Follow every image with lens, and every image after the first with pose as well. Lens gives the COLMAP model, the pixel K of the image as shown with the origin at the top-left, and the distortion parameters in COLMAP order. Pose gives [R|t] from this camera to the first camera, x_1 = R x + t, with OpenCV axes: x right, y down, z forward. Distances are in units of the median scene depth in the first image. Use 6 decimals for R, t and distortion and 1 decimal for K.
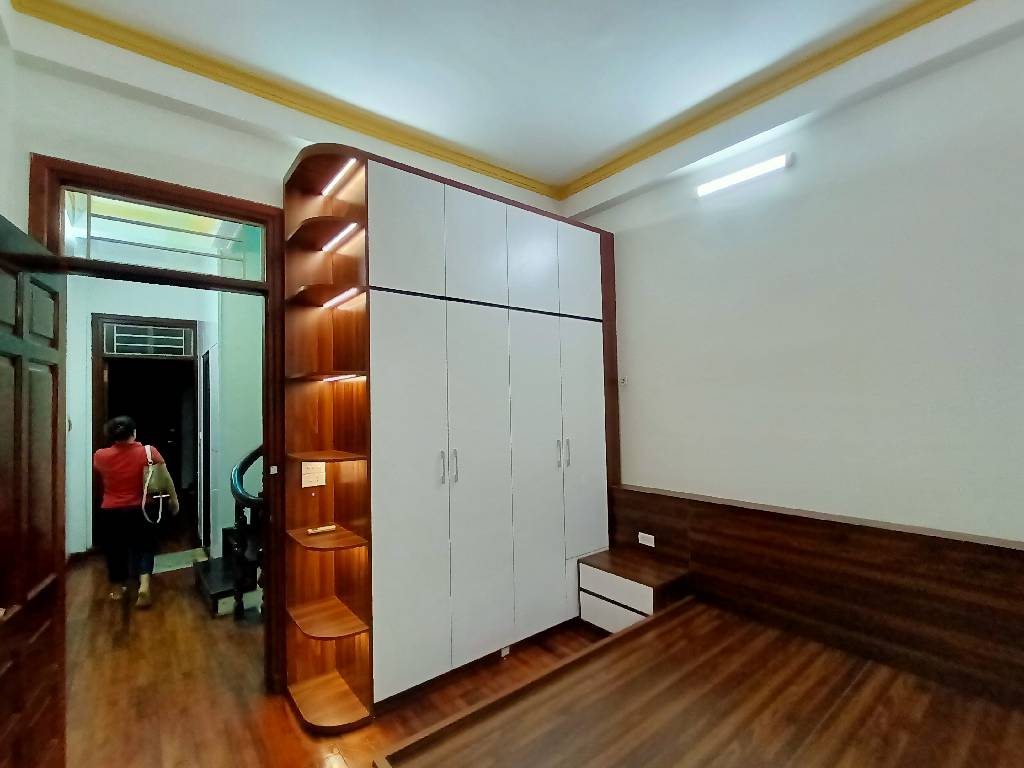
lens RADIAL K [[464.9, 0, 512.0], [0, 464.9, 384.0], [0, 0, 1]] dist [-0.000430, -0.000637]
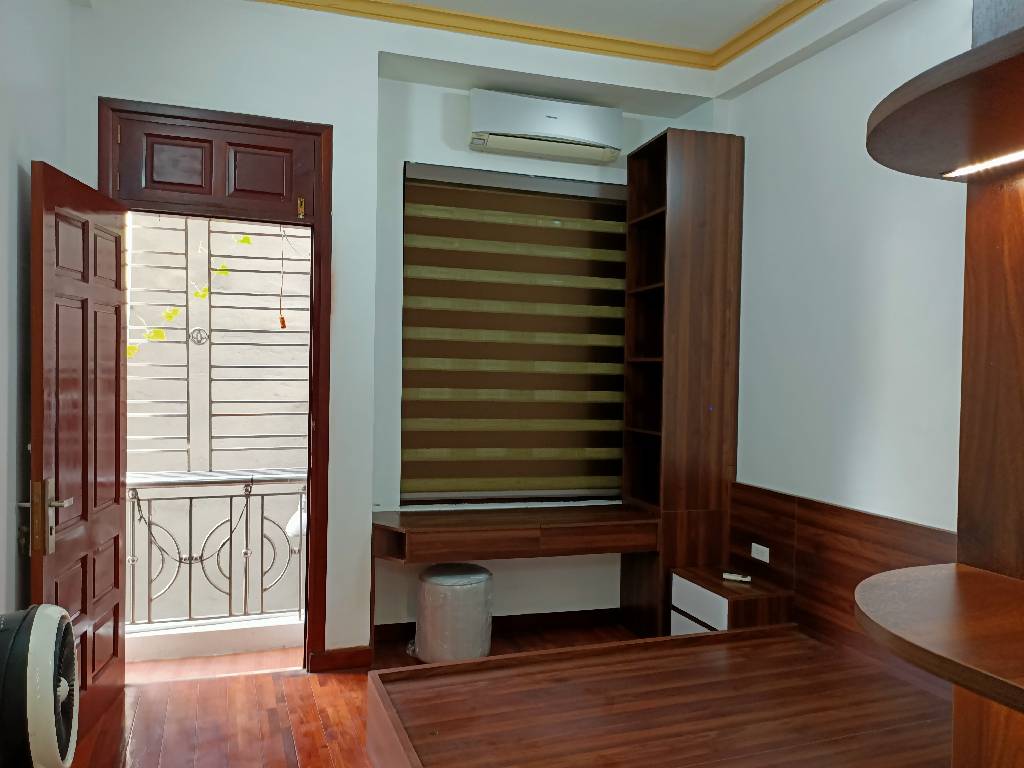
lens RADIAL K [[773.8, 0, 512.7], [0, 773.8, 385.5], [0, 0, 1]] dist [0.066387, 0.000596]
pose [[0.952890, 0.039087, -0.300786, 0.336652], [-0.018979, 0.997402, 0.069489, -0.019344], [0.302720, -0.060507, 0.951157, -0.374555]]
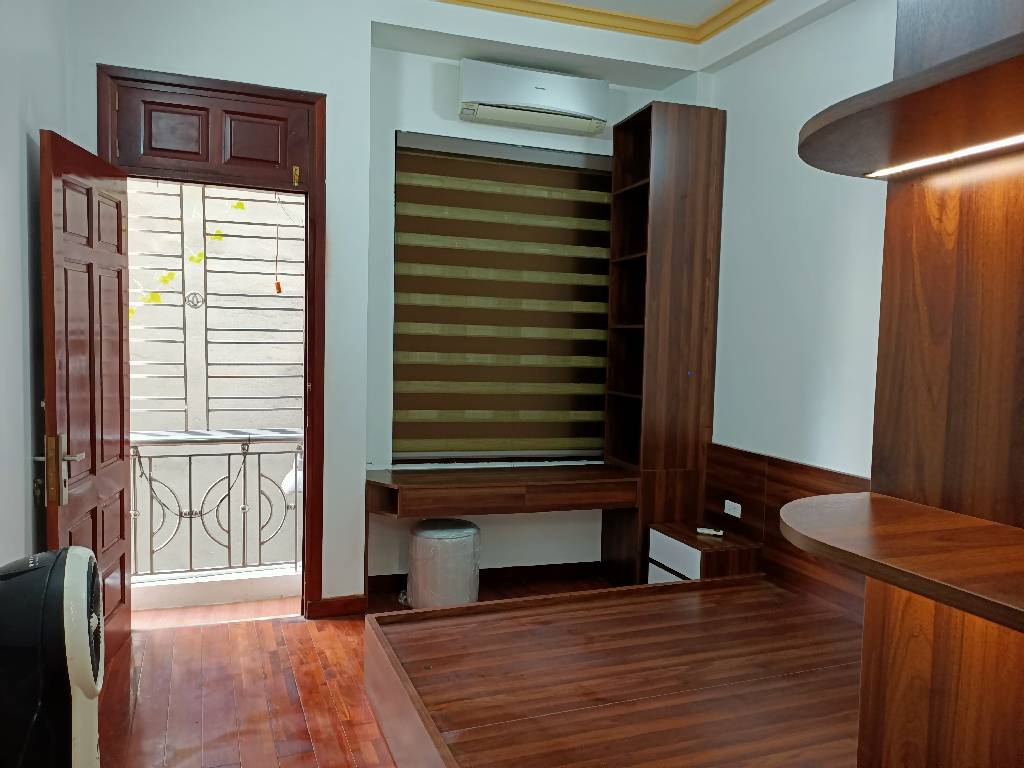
lens RADIAL K [[764.5, 0, 504.5], [0, 764.5, 378.7], [0, 0, 1]] dist [0.069605, 0.000577]
pose [[0.955147, 0.056202, -0.290749, 0.348209], [-0.026384, 0.994071, 0.105480, -0.021109], [0.294954, -0.093078, 0.950967, -0.432091]]
